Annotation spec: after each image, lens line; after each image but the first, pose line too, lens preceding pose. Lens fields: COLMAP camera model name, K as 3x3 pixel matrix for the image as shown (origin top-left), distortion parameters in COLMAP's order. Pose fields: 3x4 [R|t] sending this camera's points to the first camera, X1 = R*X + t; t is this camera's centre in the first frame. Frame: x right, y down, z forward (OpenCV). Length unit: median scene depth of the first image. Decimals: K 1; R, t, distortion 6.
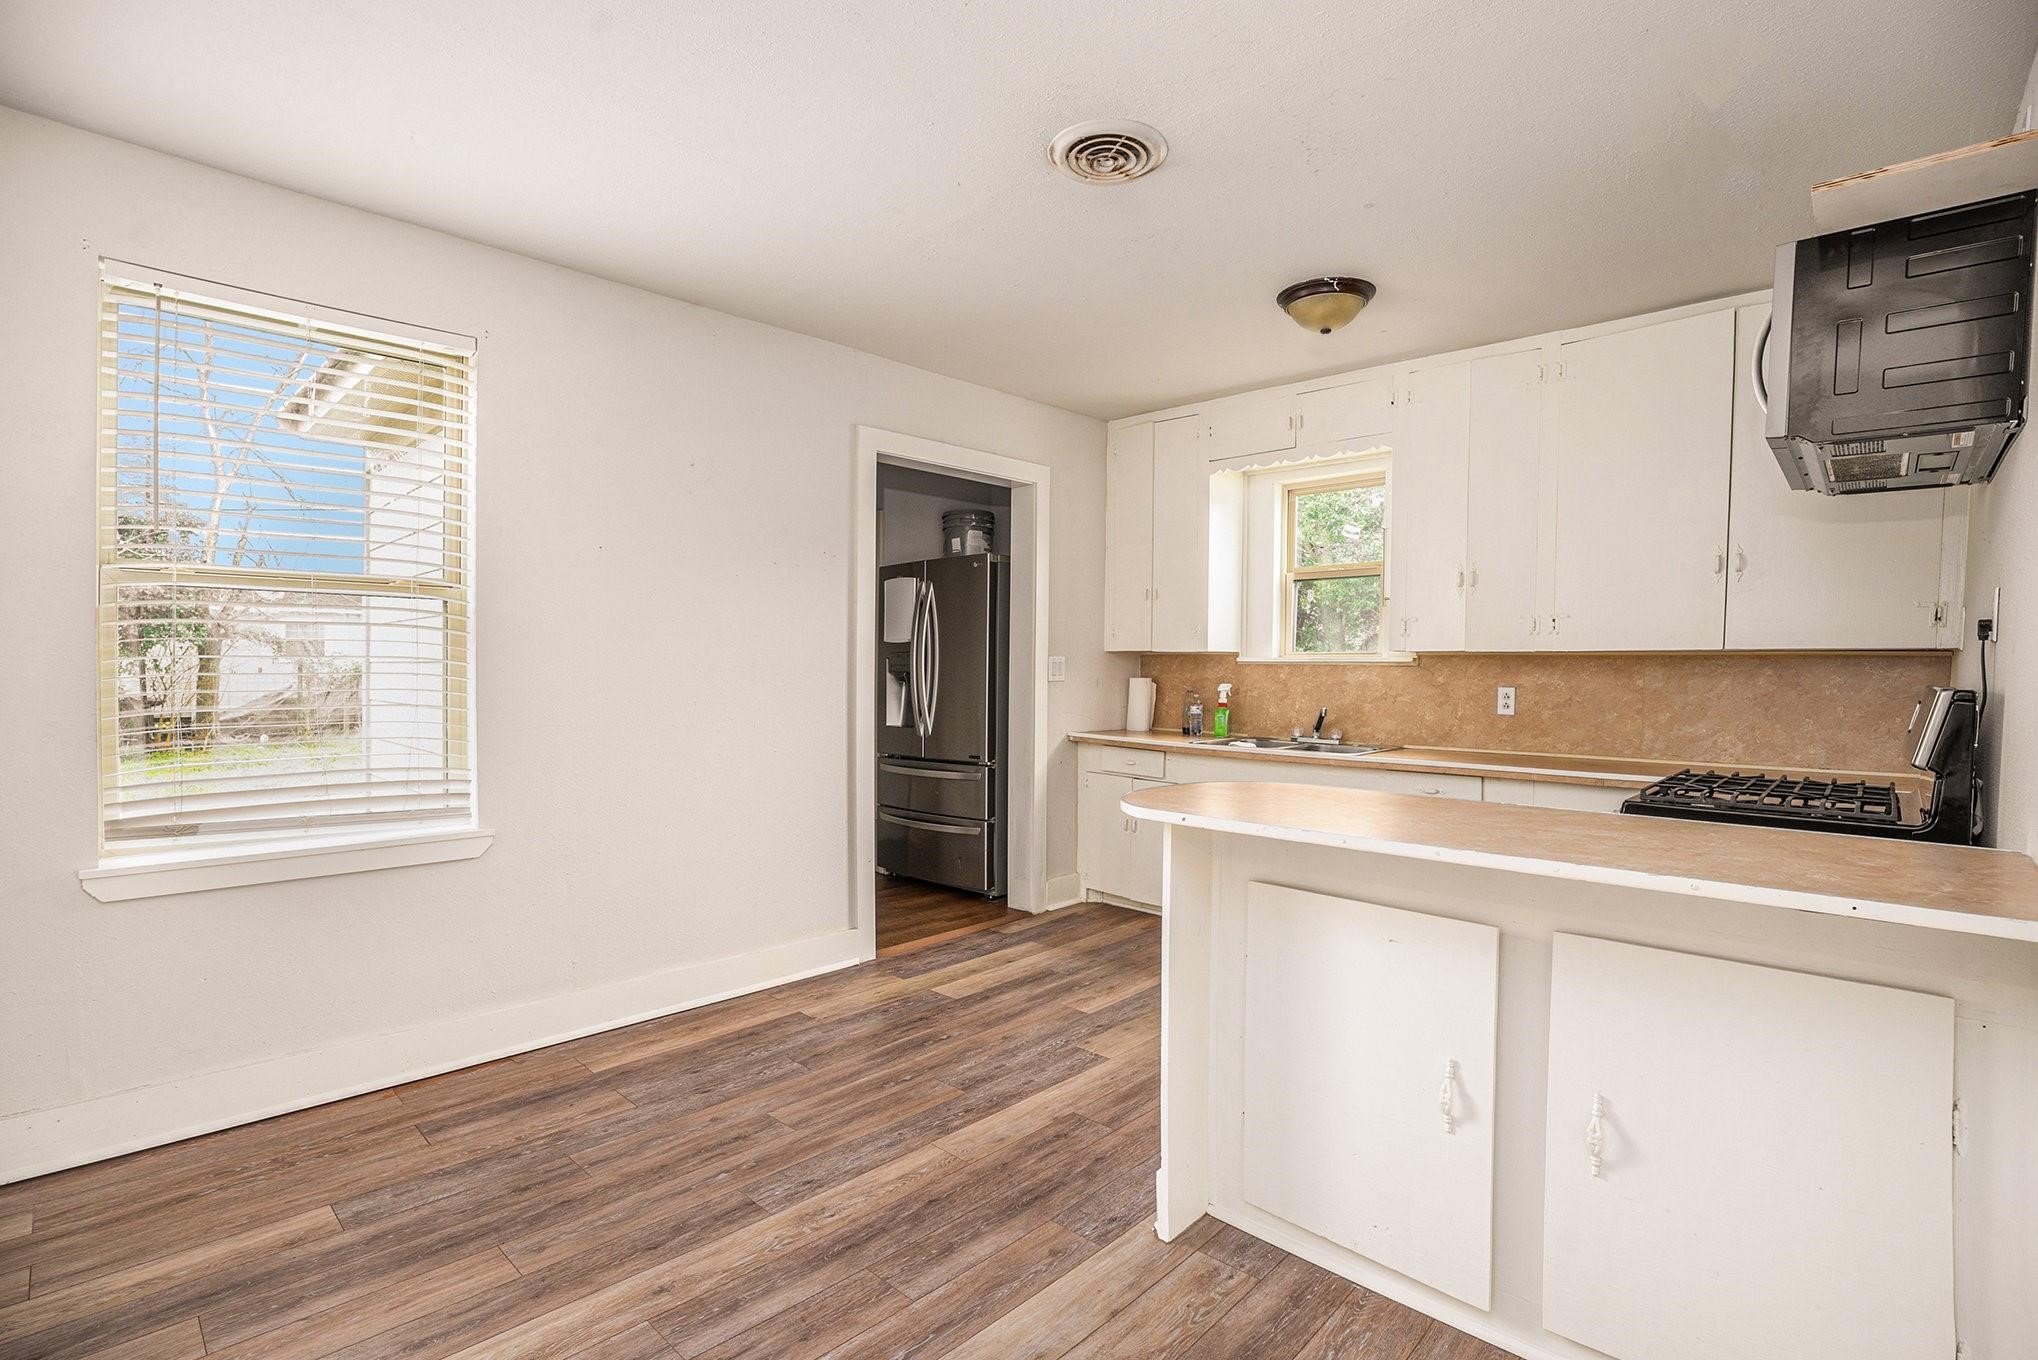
lens RADIAL K [[953.1, 0, 1018.4], [0, 953.1, 636.7], [0, 0, 1]] dist [-0.056977, 0.011519]
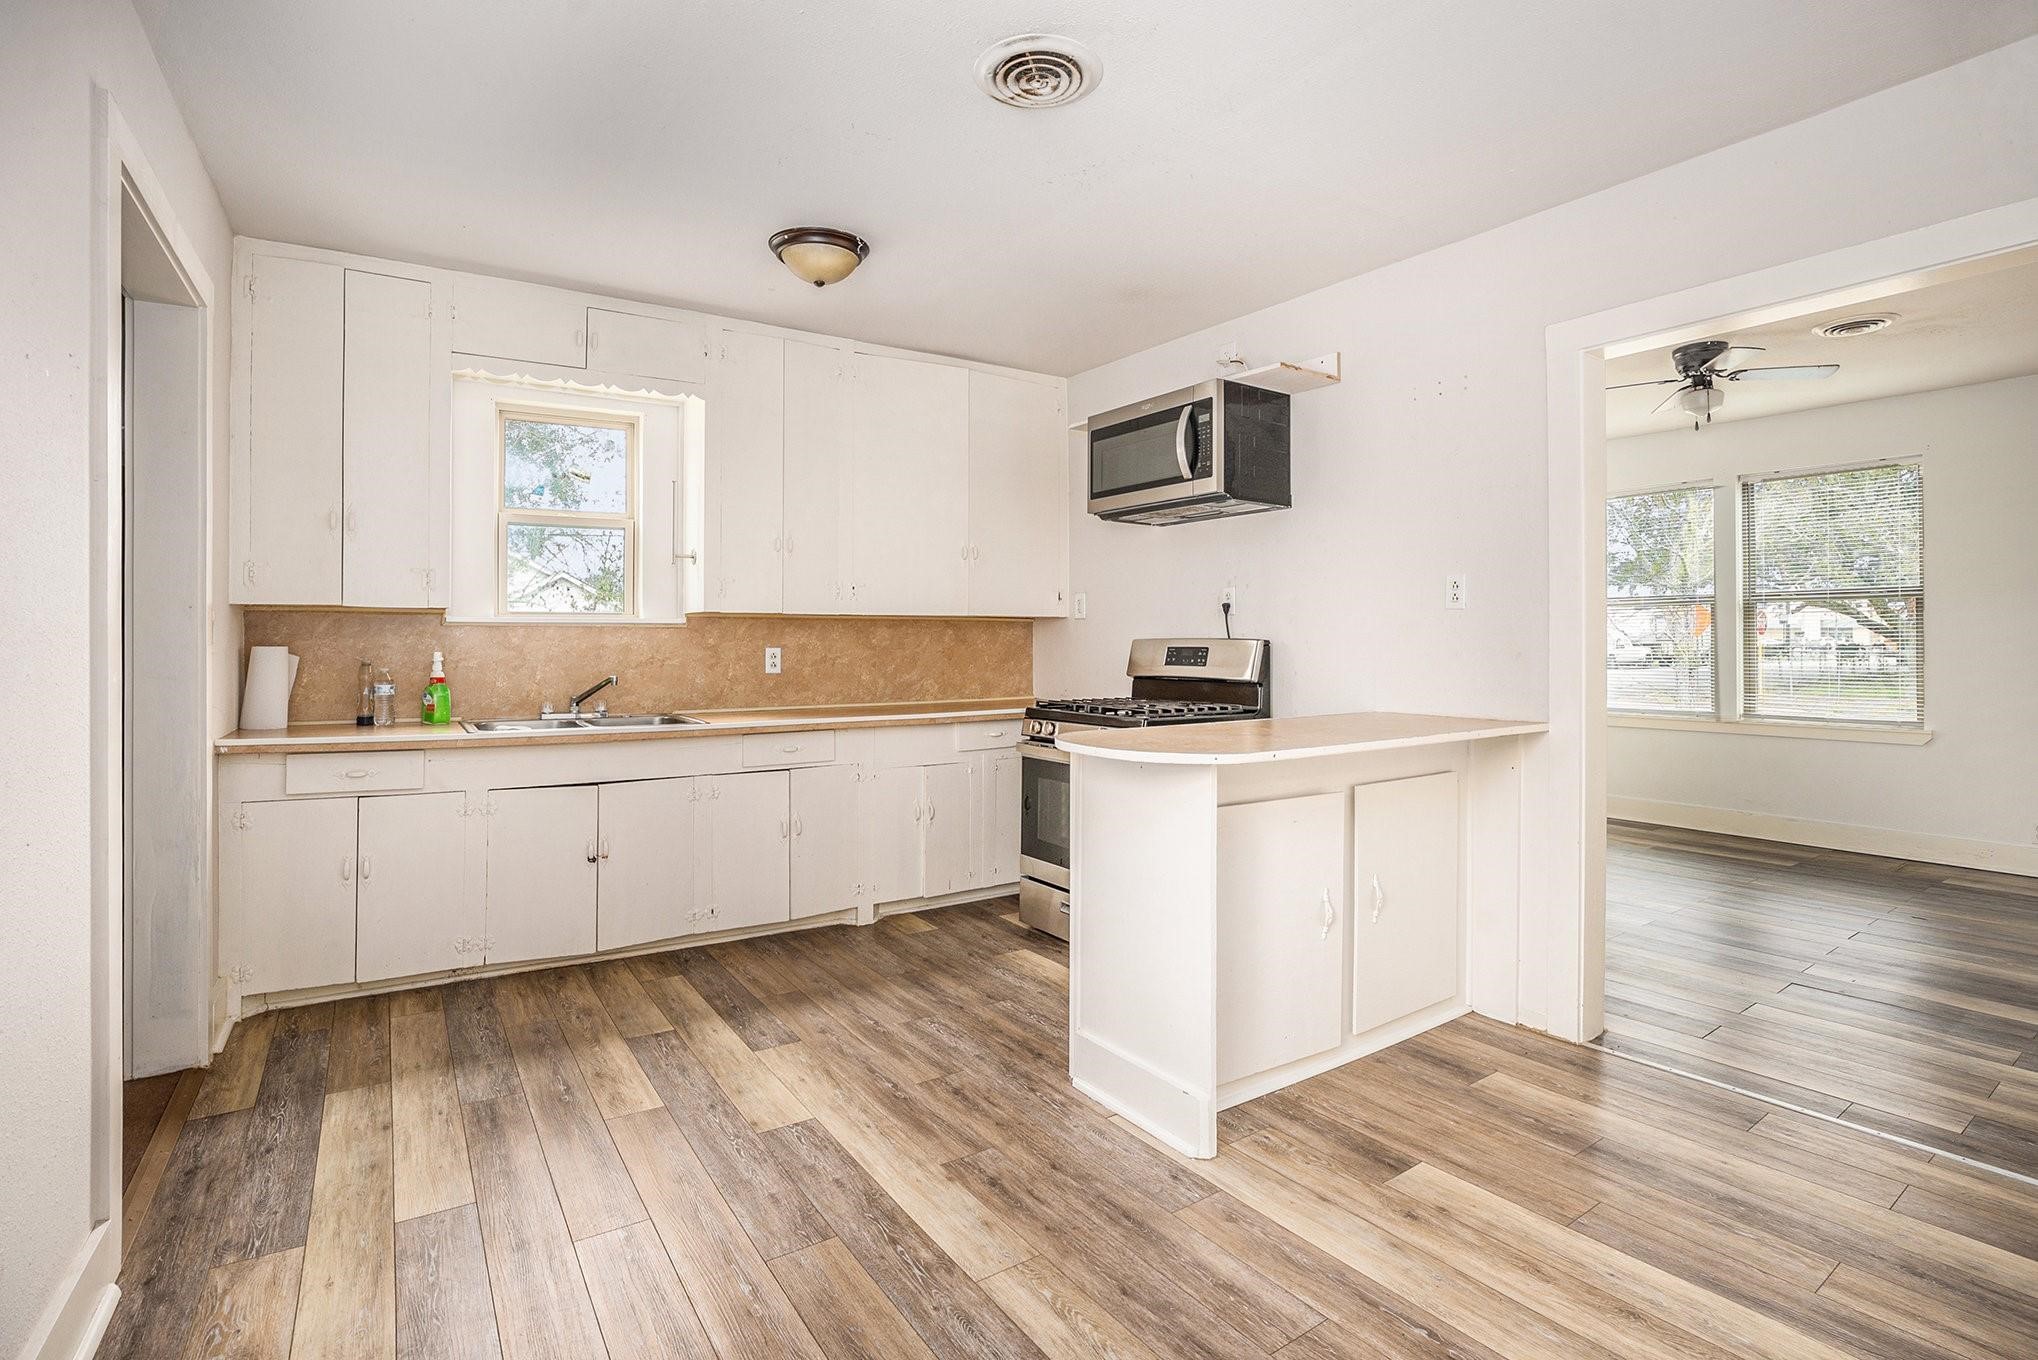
lens RADIAL K [[953.1, 0, 1018.4], [0, 953.1, 636.7], [0, 0, 1]] dist [-0.056977, 0.011519]
pose [[0.226980, -0.010594, 0.973842, -0.476740], [-0.030140, 0.999385, 0.017897, 0.014270], [-0.973433, -0.033414, 0.226522, 0.497241]]
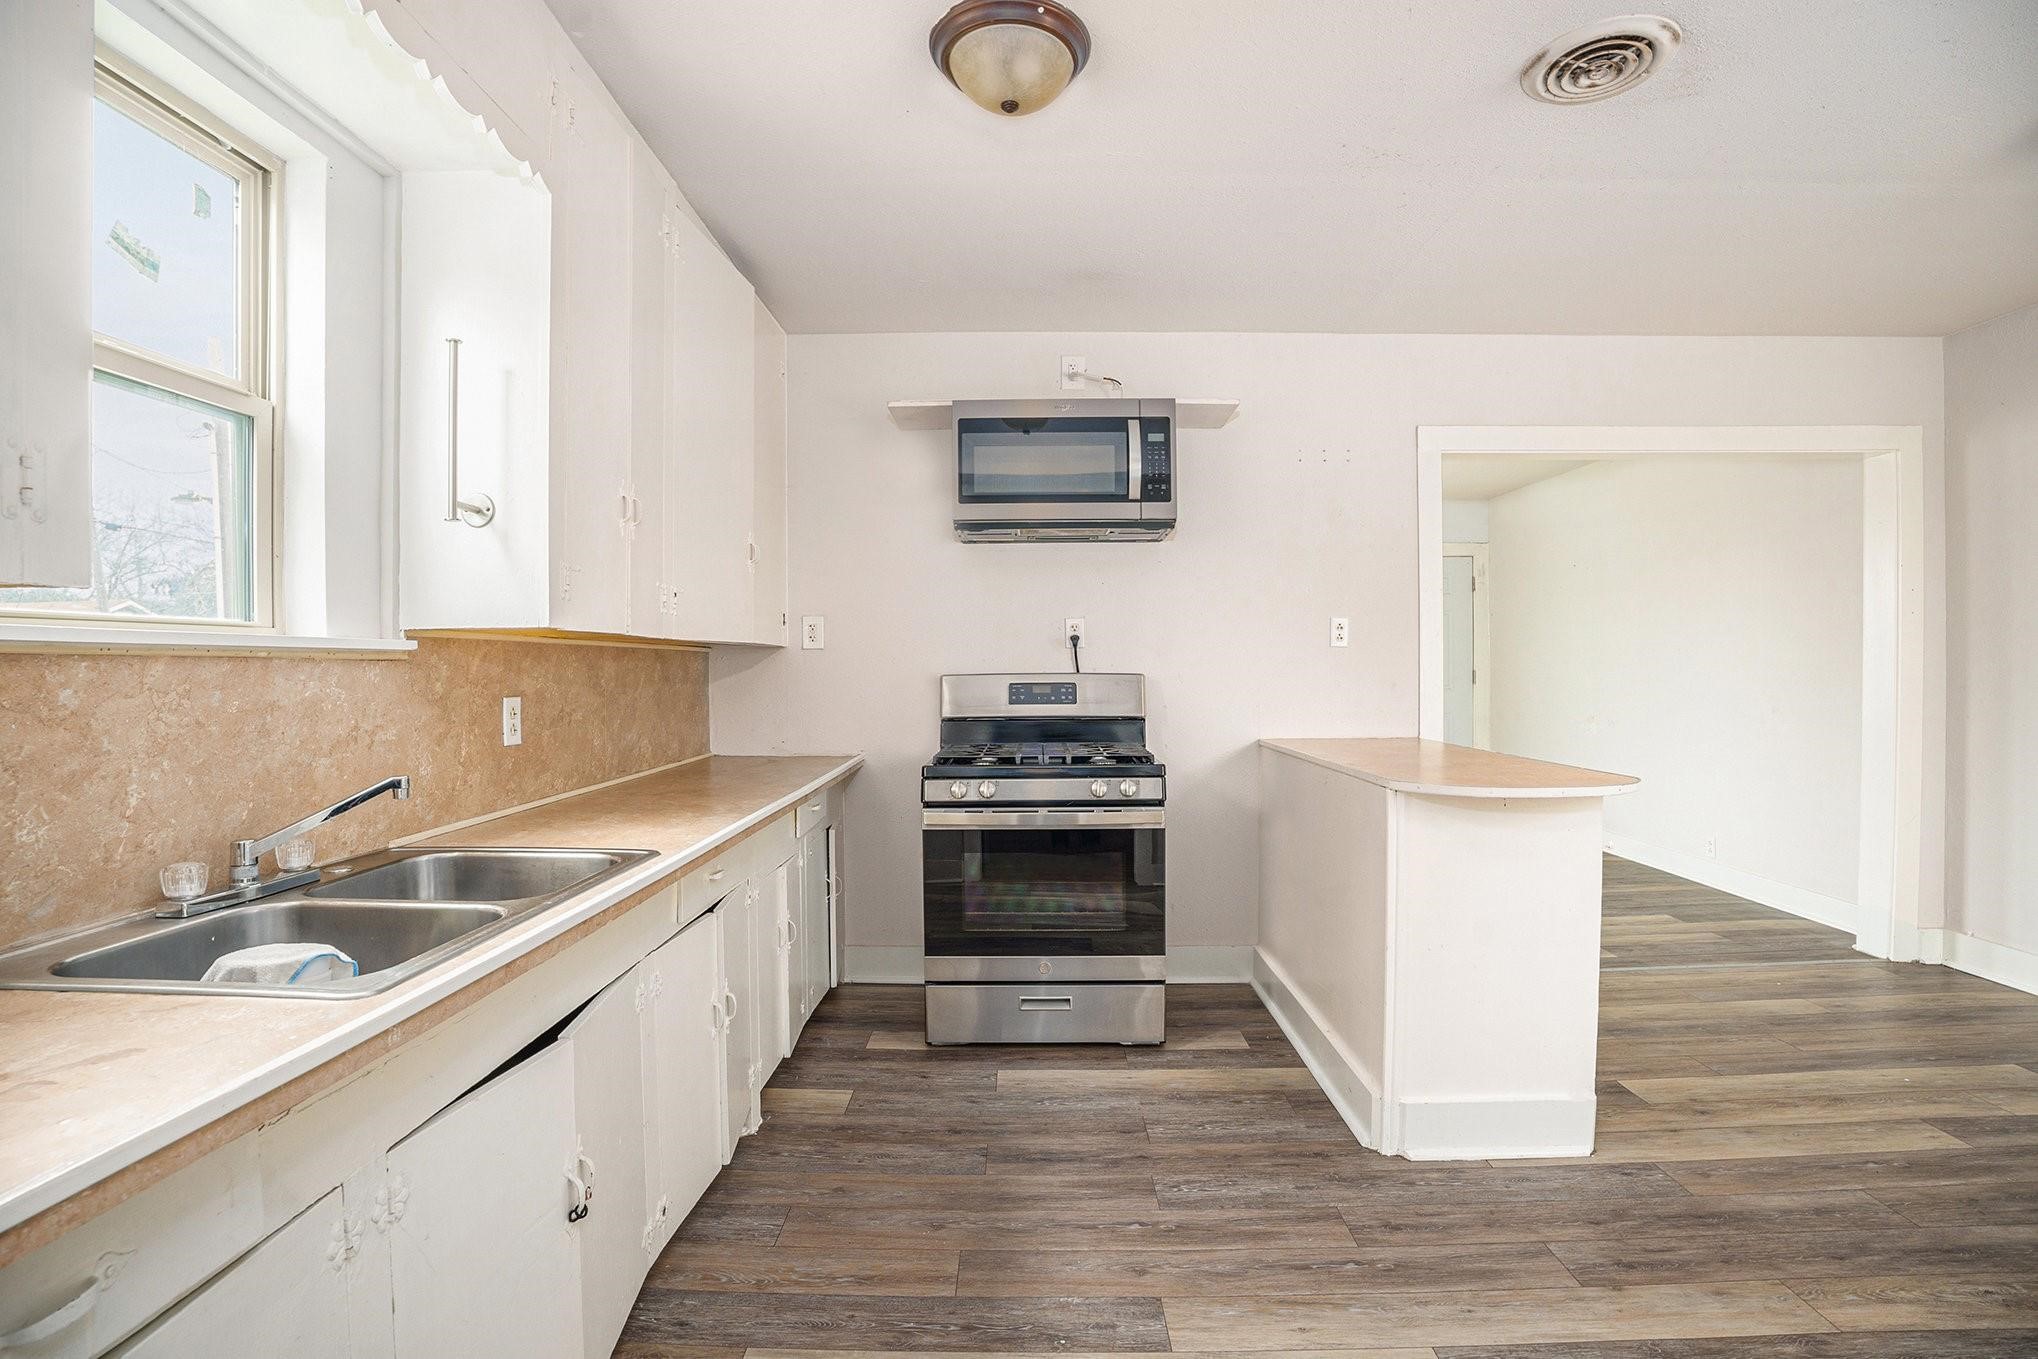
lens RADIAL K [[938.1, 0, 991.0], [0, 938.1, 684.5], [0, 0, 1]] dist [-0.053727, 0.010739]
pose [[-0.661751, -0.024526, 0.749323, -0.096894], [-0.029425, 0.999544, 0.006729, 0.034782], [-0.749146, -0.017596, -0.662171, 1.180997]]
